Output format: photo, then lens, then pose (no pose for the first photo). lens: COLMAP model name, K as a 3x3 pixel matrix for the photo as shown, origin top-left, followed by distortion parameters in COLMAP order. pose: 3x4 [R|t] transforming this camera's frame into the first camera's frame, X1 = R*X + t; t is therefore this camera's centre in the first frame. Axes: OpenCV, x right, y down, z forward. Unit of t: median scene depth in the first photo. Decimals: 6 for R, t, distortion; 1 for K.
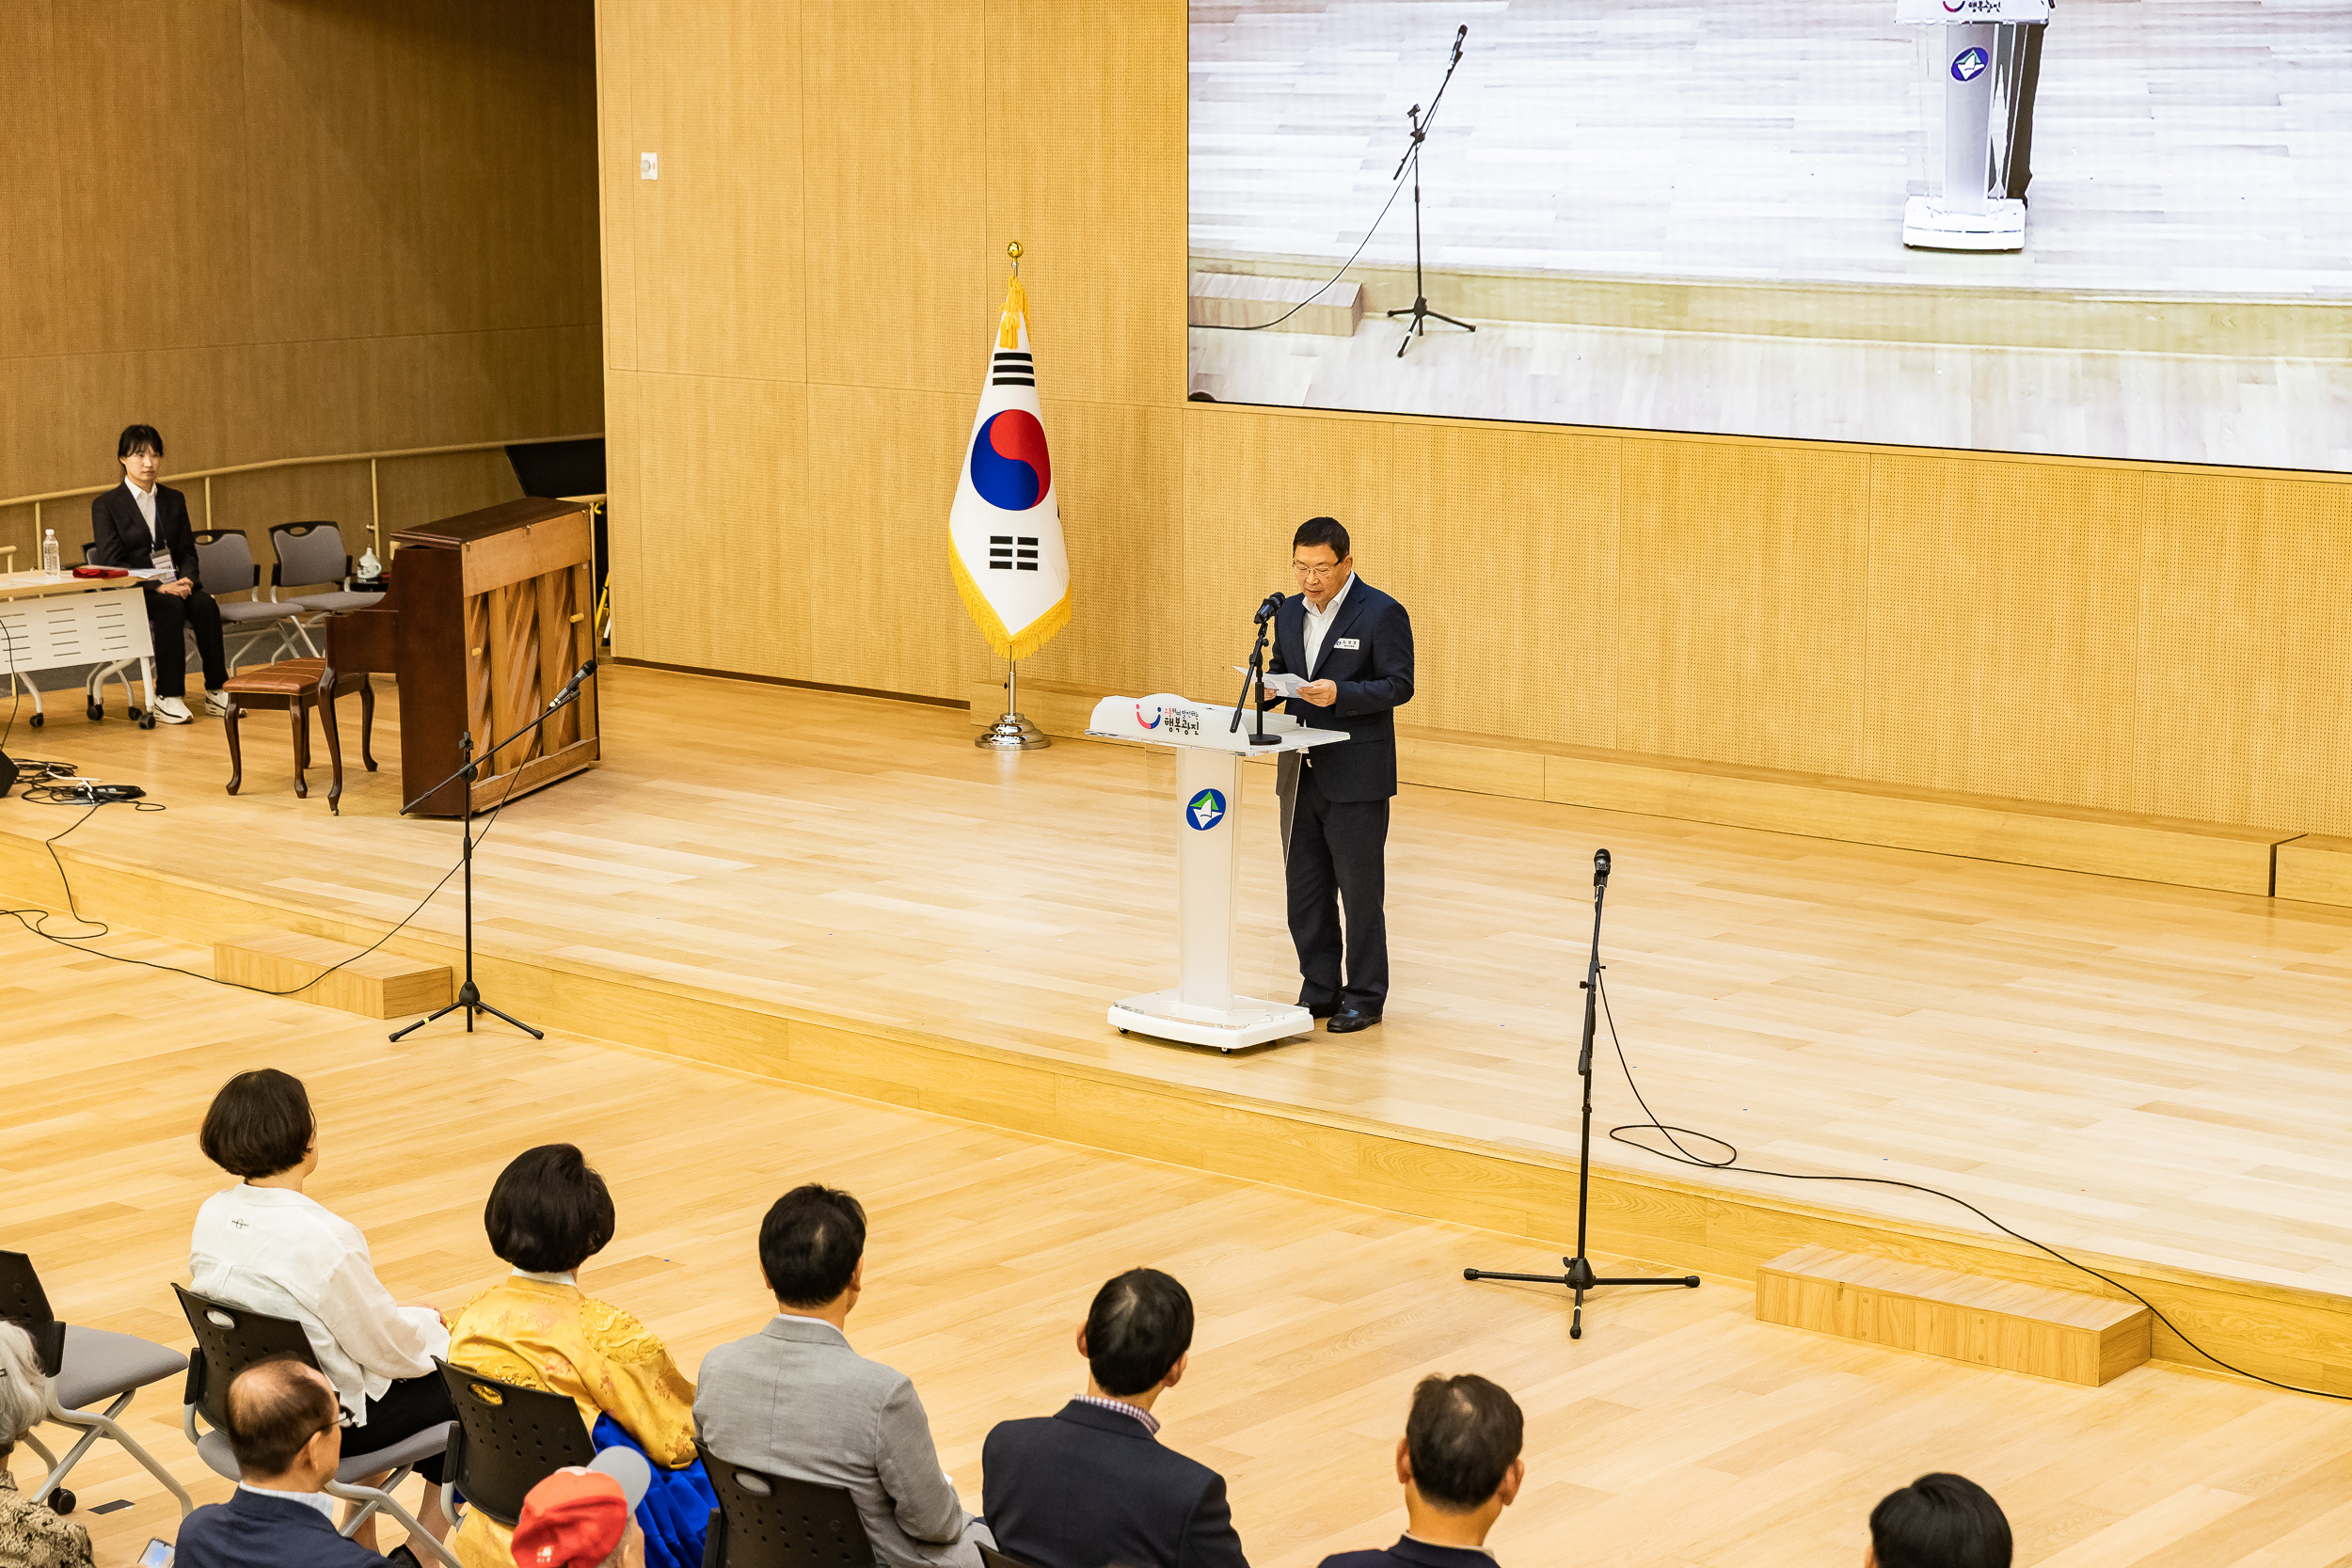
lens RADIAL K [[4448.0, 0, 1168.2], [0, 4448.0, 795.1], [0, 0, 1]] dist [0.088263, 0.000000]
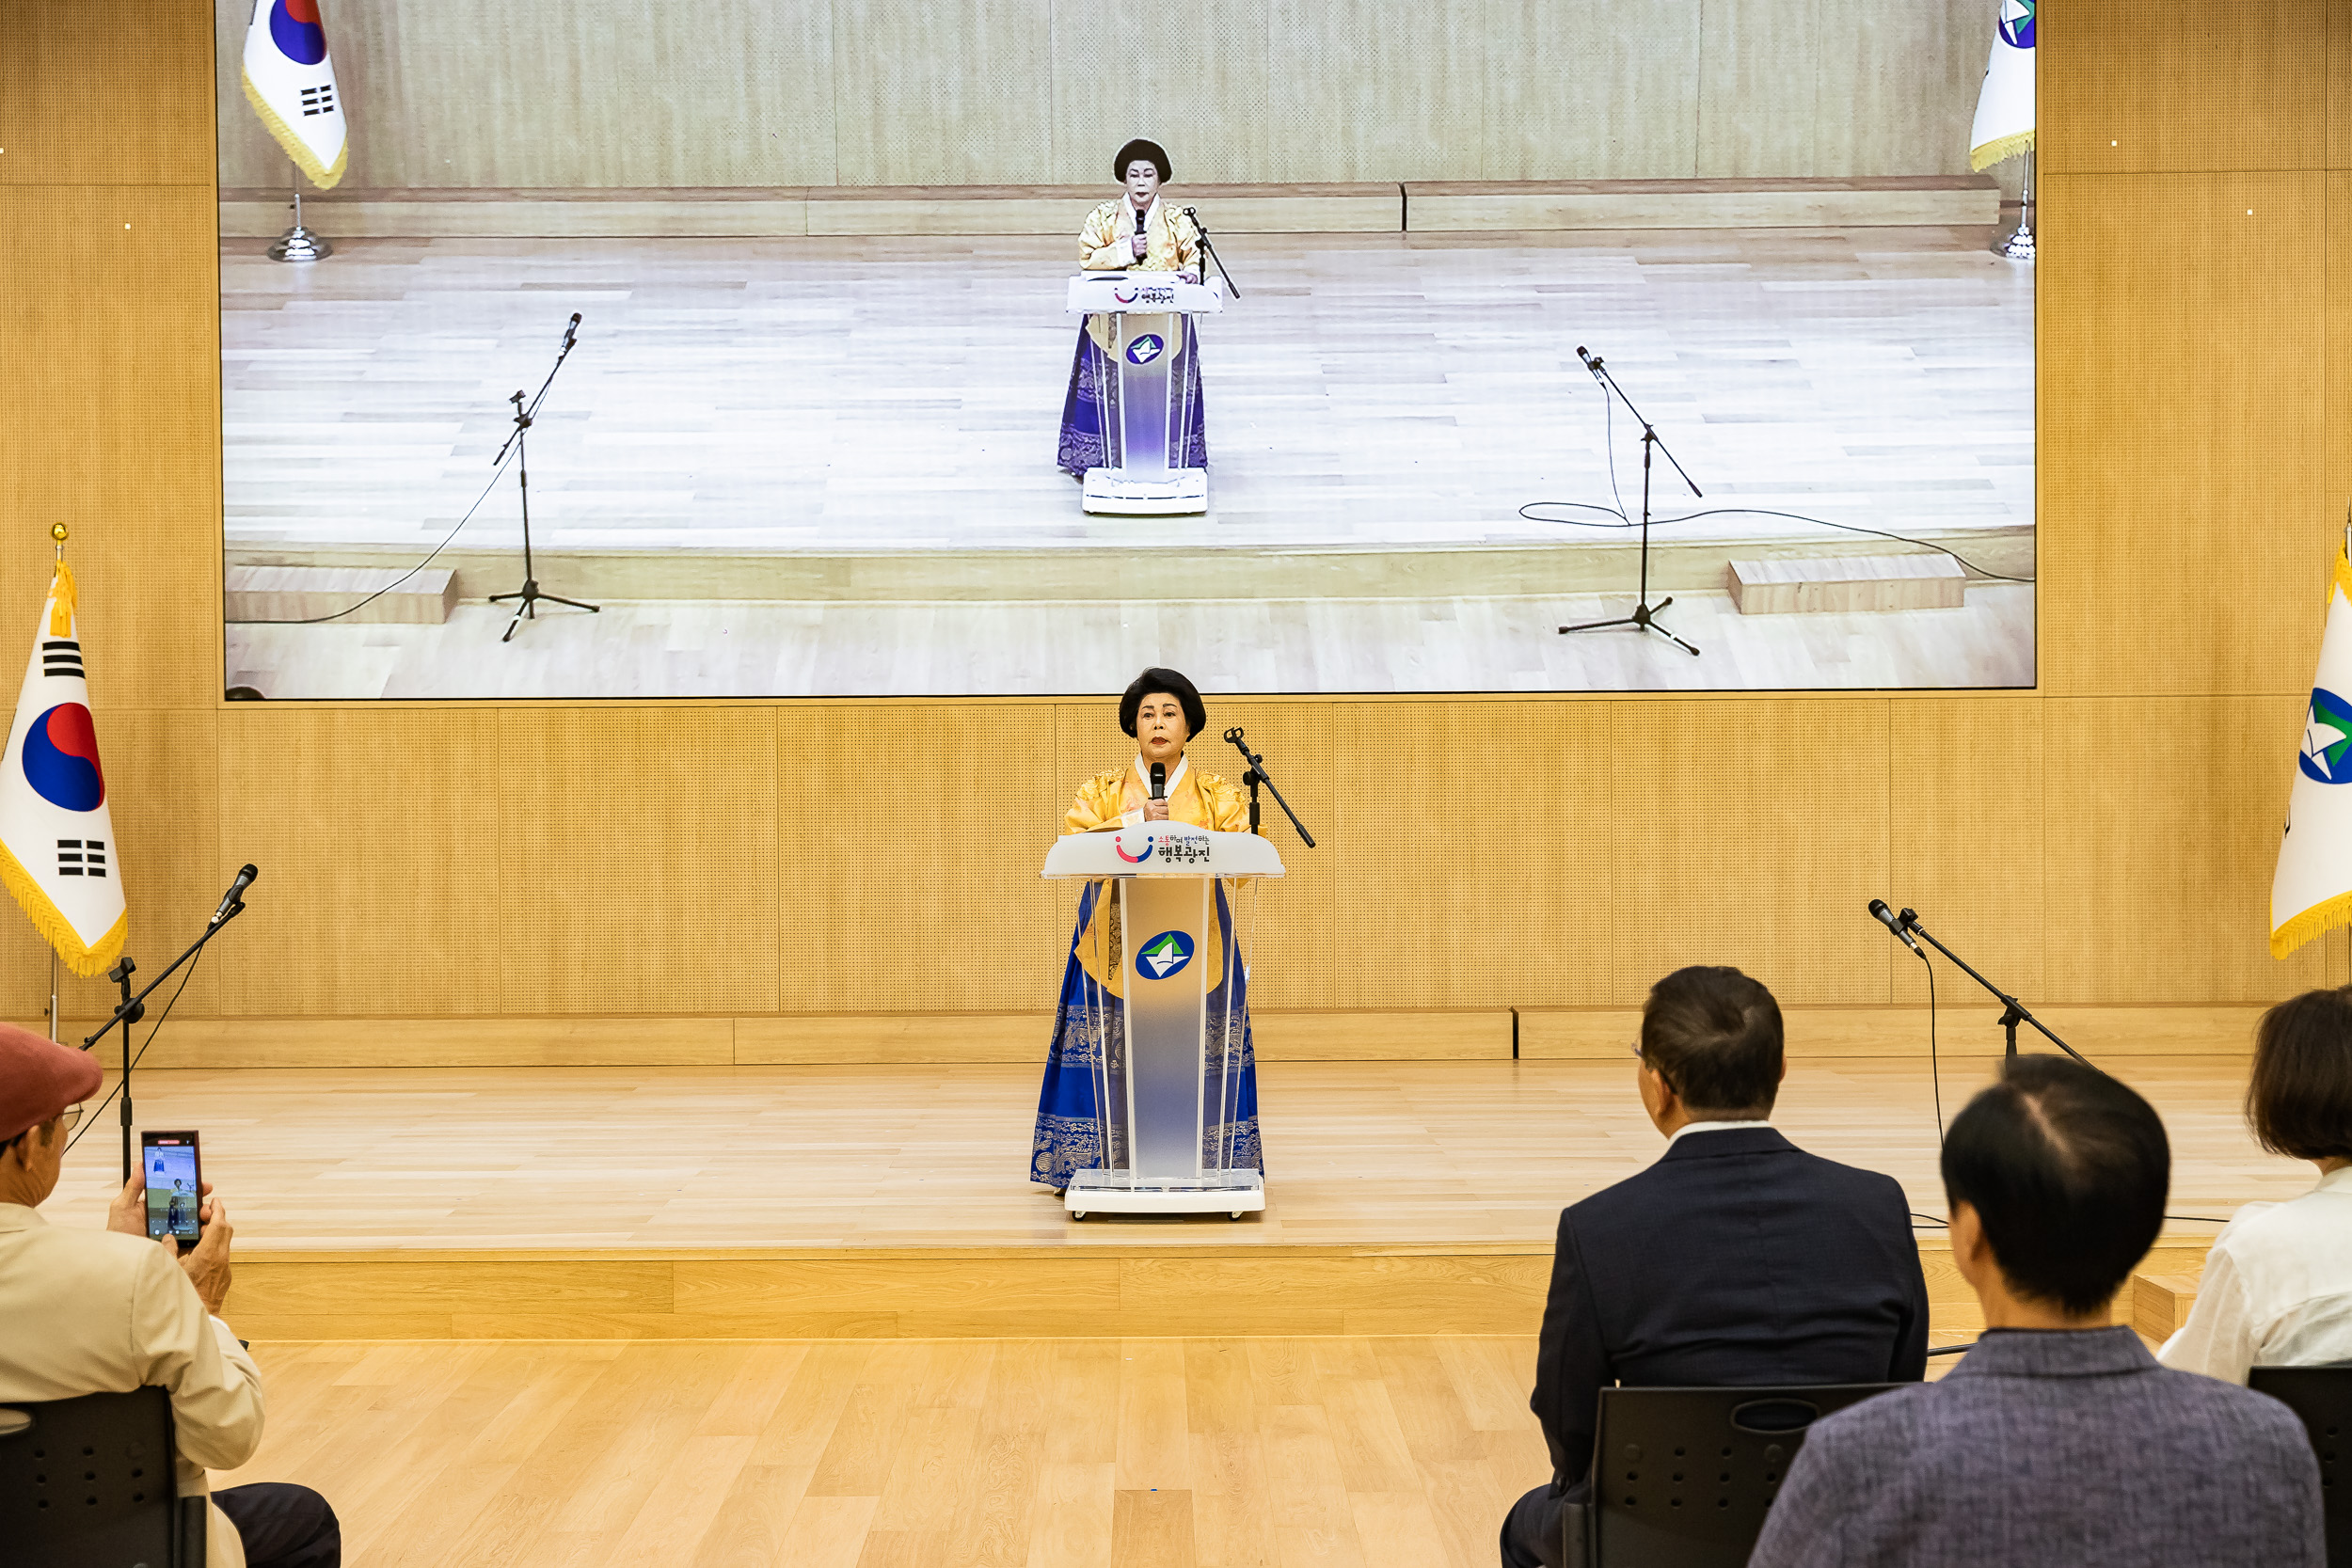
lens RADIAL K [[3203.0, 0, 1171.1], [0, 3203.0, 792.0], [0, 0, 1]] dist [0.049566, 0.000000]
pose [[0.757357, -0.013405, 0.652864, -0.319666], [0.113861, 0.987184, -0.111816, 0.033517], [-0.642998, 0.159020, 0.749177, 0.392277]]
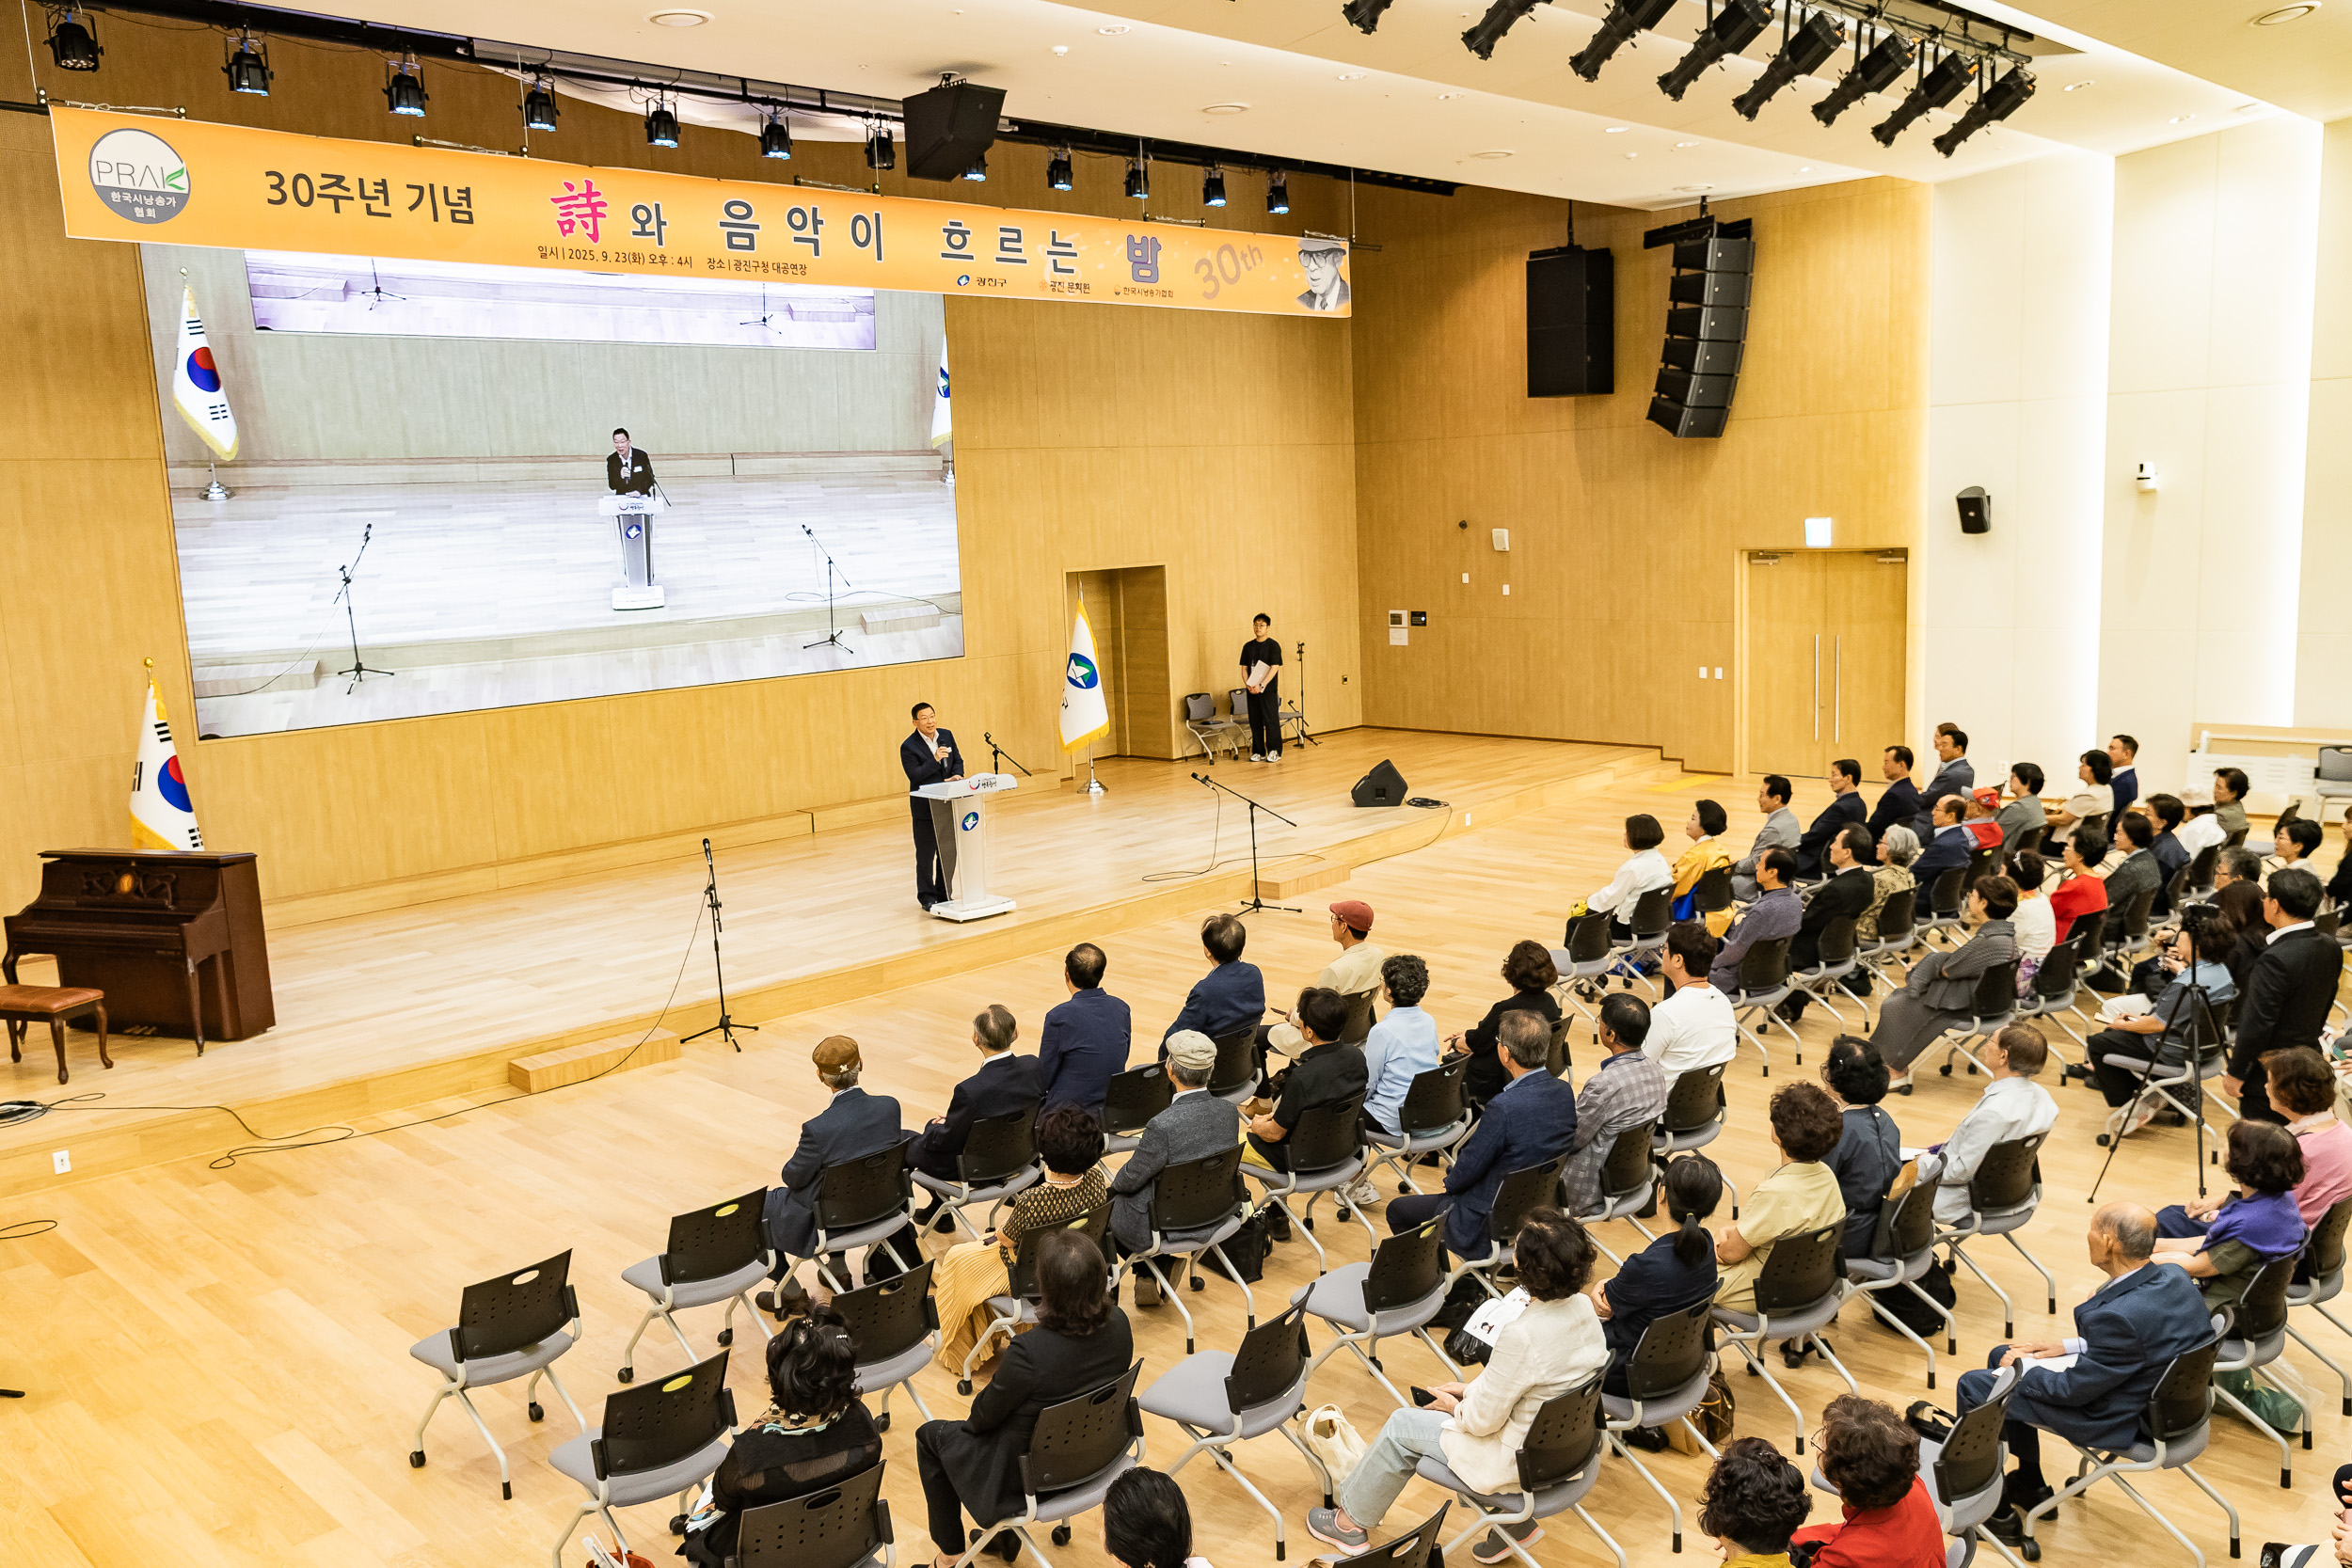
lens RADIAL K [[1880.4, 0, 1154.6], [0, 1880.4, 784.4], [0, 0, 1]] dist [-0.007095, 0.038158]
pose [[0.083815, -0.149725, 0.985169, -0.766399], [0.205224, 0.970047, 0.129967, -0.099771], [-0.975119, 0.191287, 0.112032, 0.604946]]
